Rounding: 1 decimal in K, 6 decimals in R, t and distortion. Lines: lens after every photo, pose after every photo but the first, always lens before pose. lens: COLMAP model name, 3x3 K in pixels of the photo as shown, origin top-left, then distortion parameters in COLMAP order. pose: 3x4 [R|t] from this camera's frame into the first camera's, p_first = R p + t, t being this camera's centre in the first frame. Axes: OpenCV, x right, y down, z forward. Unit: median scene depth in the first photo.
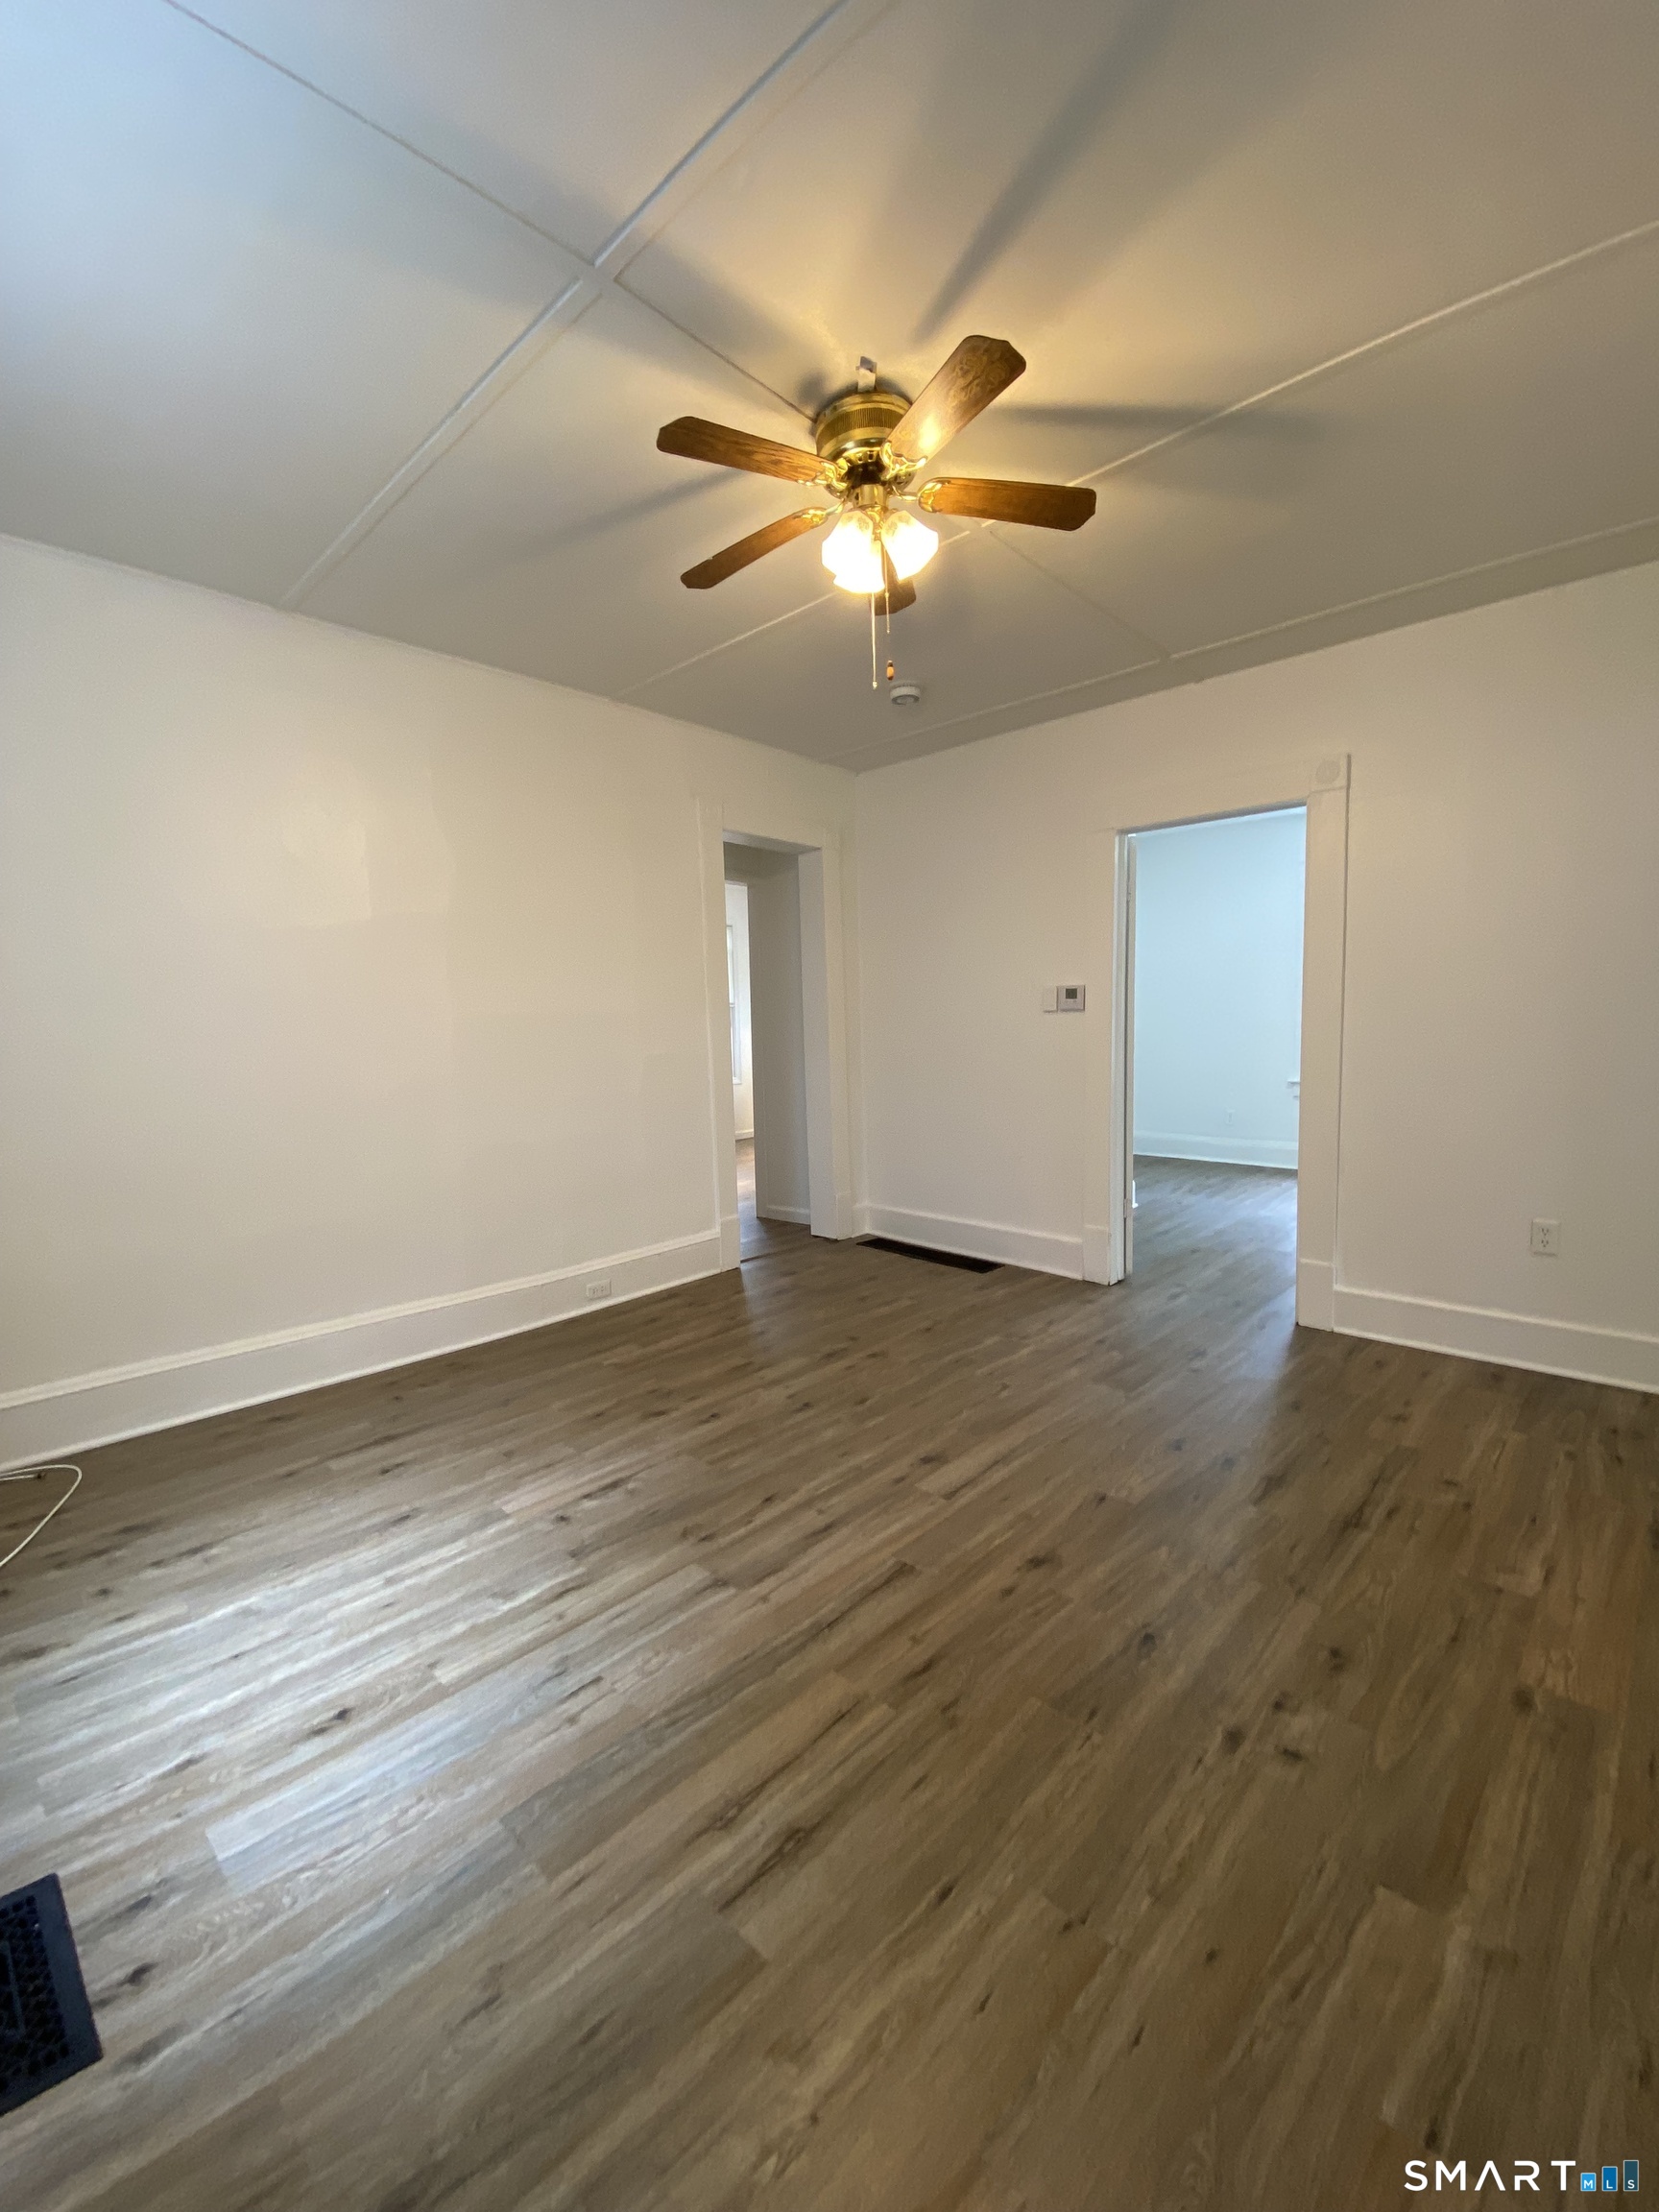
lens RADIAL K [[907.4, 0, 825.1], [0, 907.4, 1106.6], [0, 0, 1]] dist [0.022813, -0.023000]
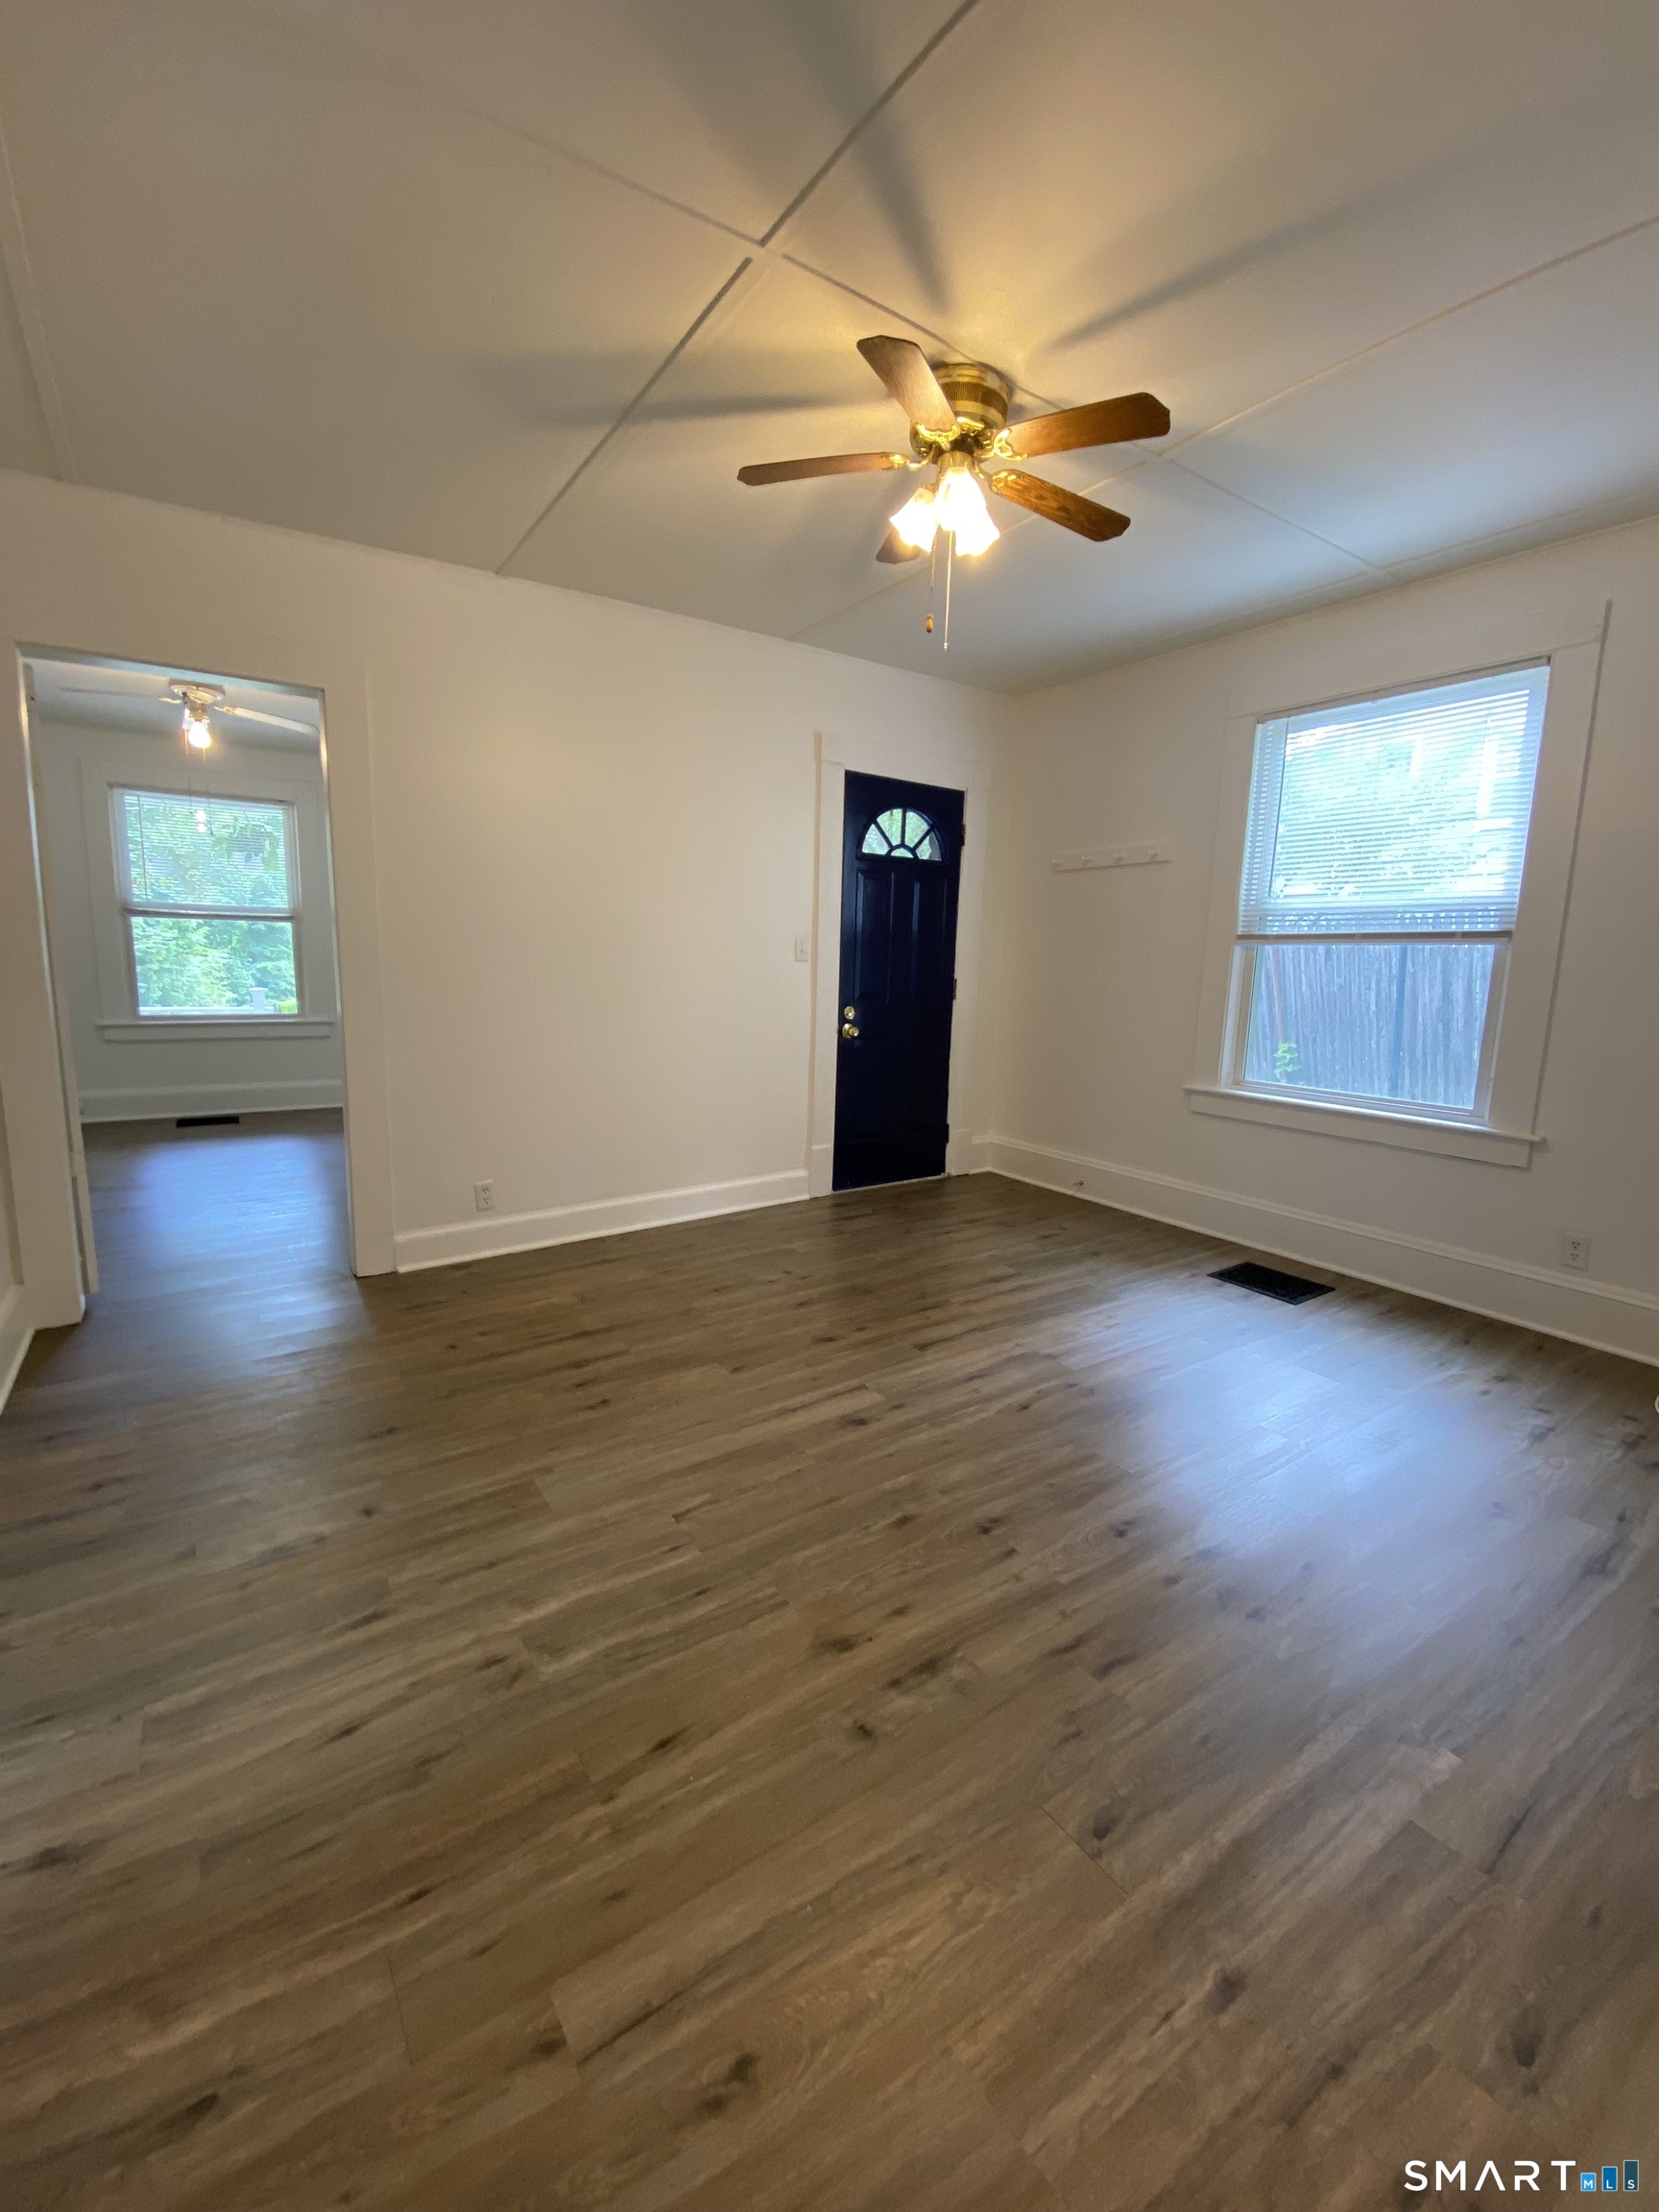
lens RADIAL K [[907.4, 0, 825.1], [0, 907.4, 1106.6], [0, 0, 1]] dist [0.022813, -0.023000]
pose [[-0.978163, -0.032663, 0.205257, -0.044535], [0.017568, 0.971047, 0.238243, -0.196681], [-0.207096, 0.236646, -0.949268, 2.177875]]
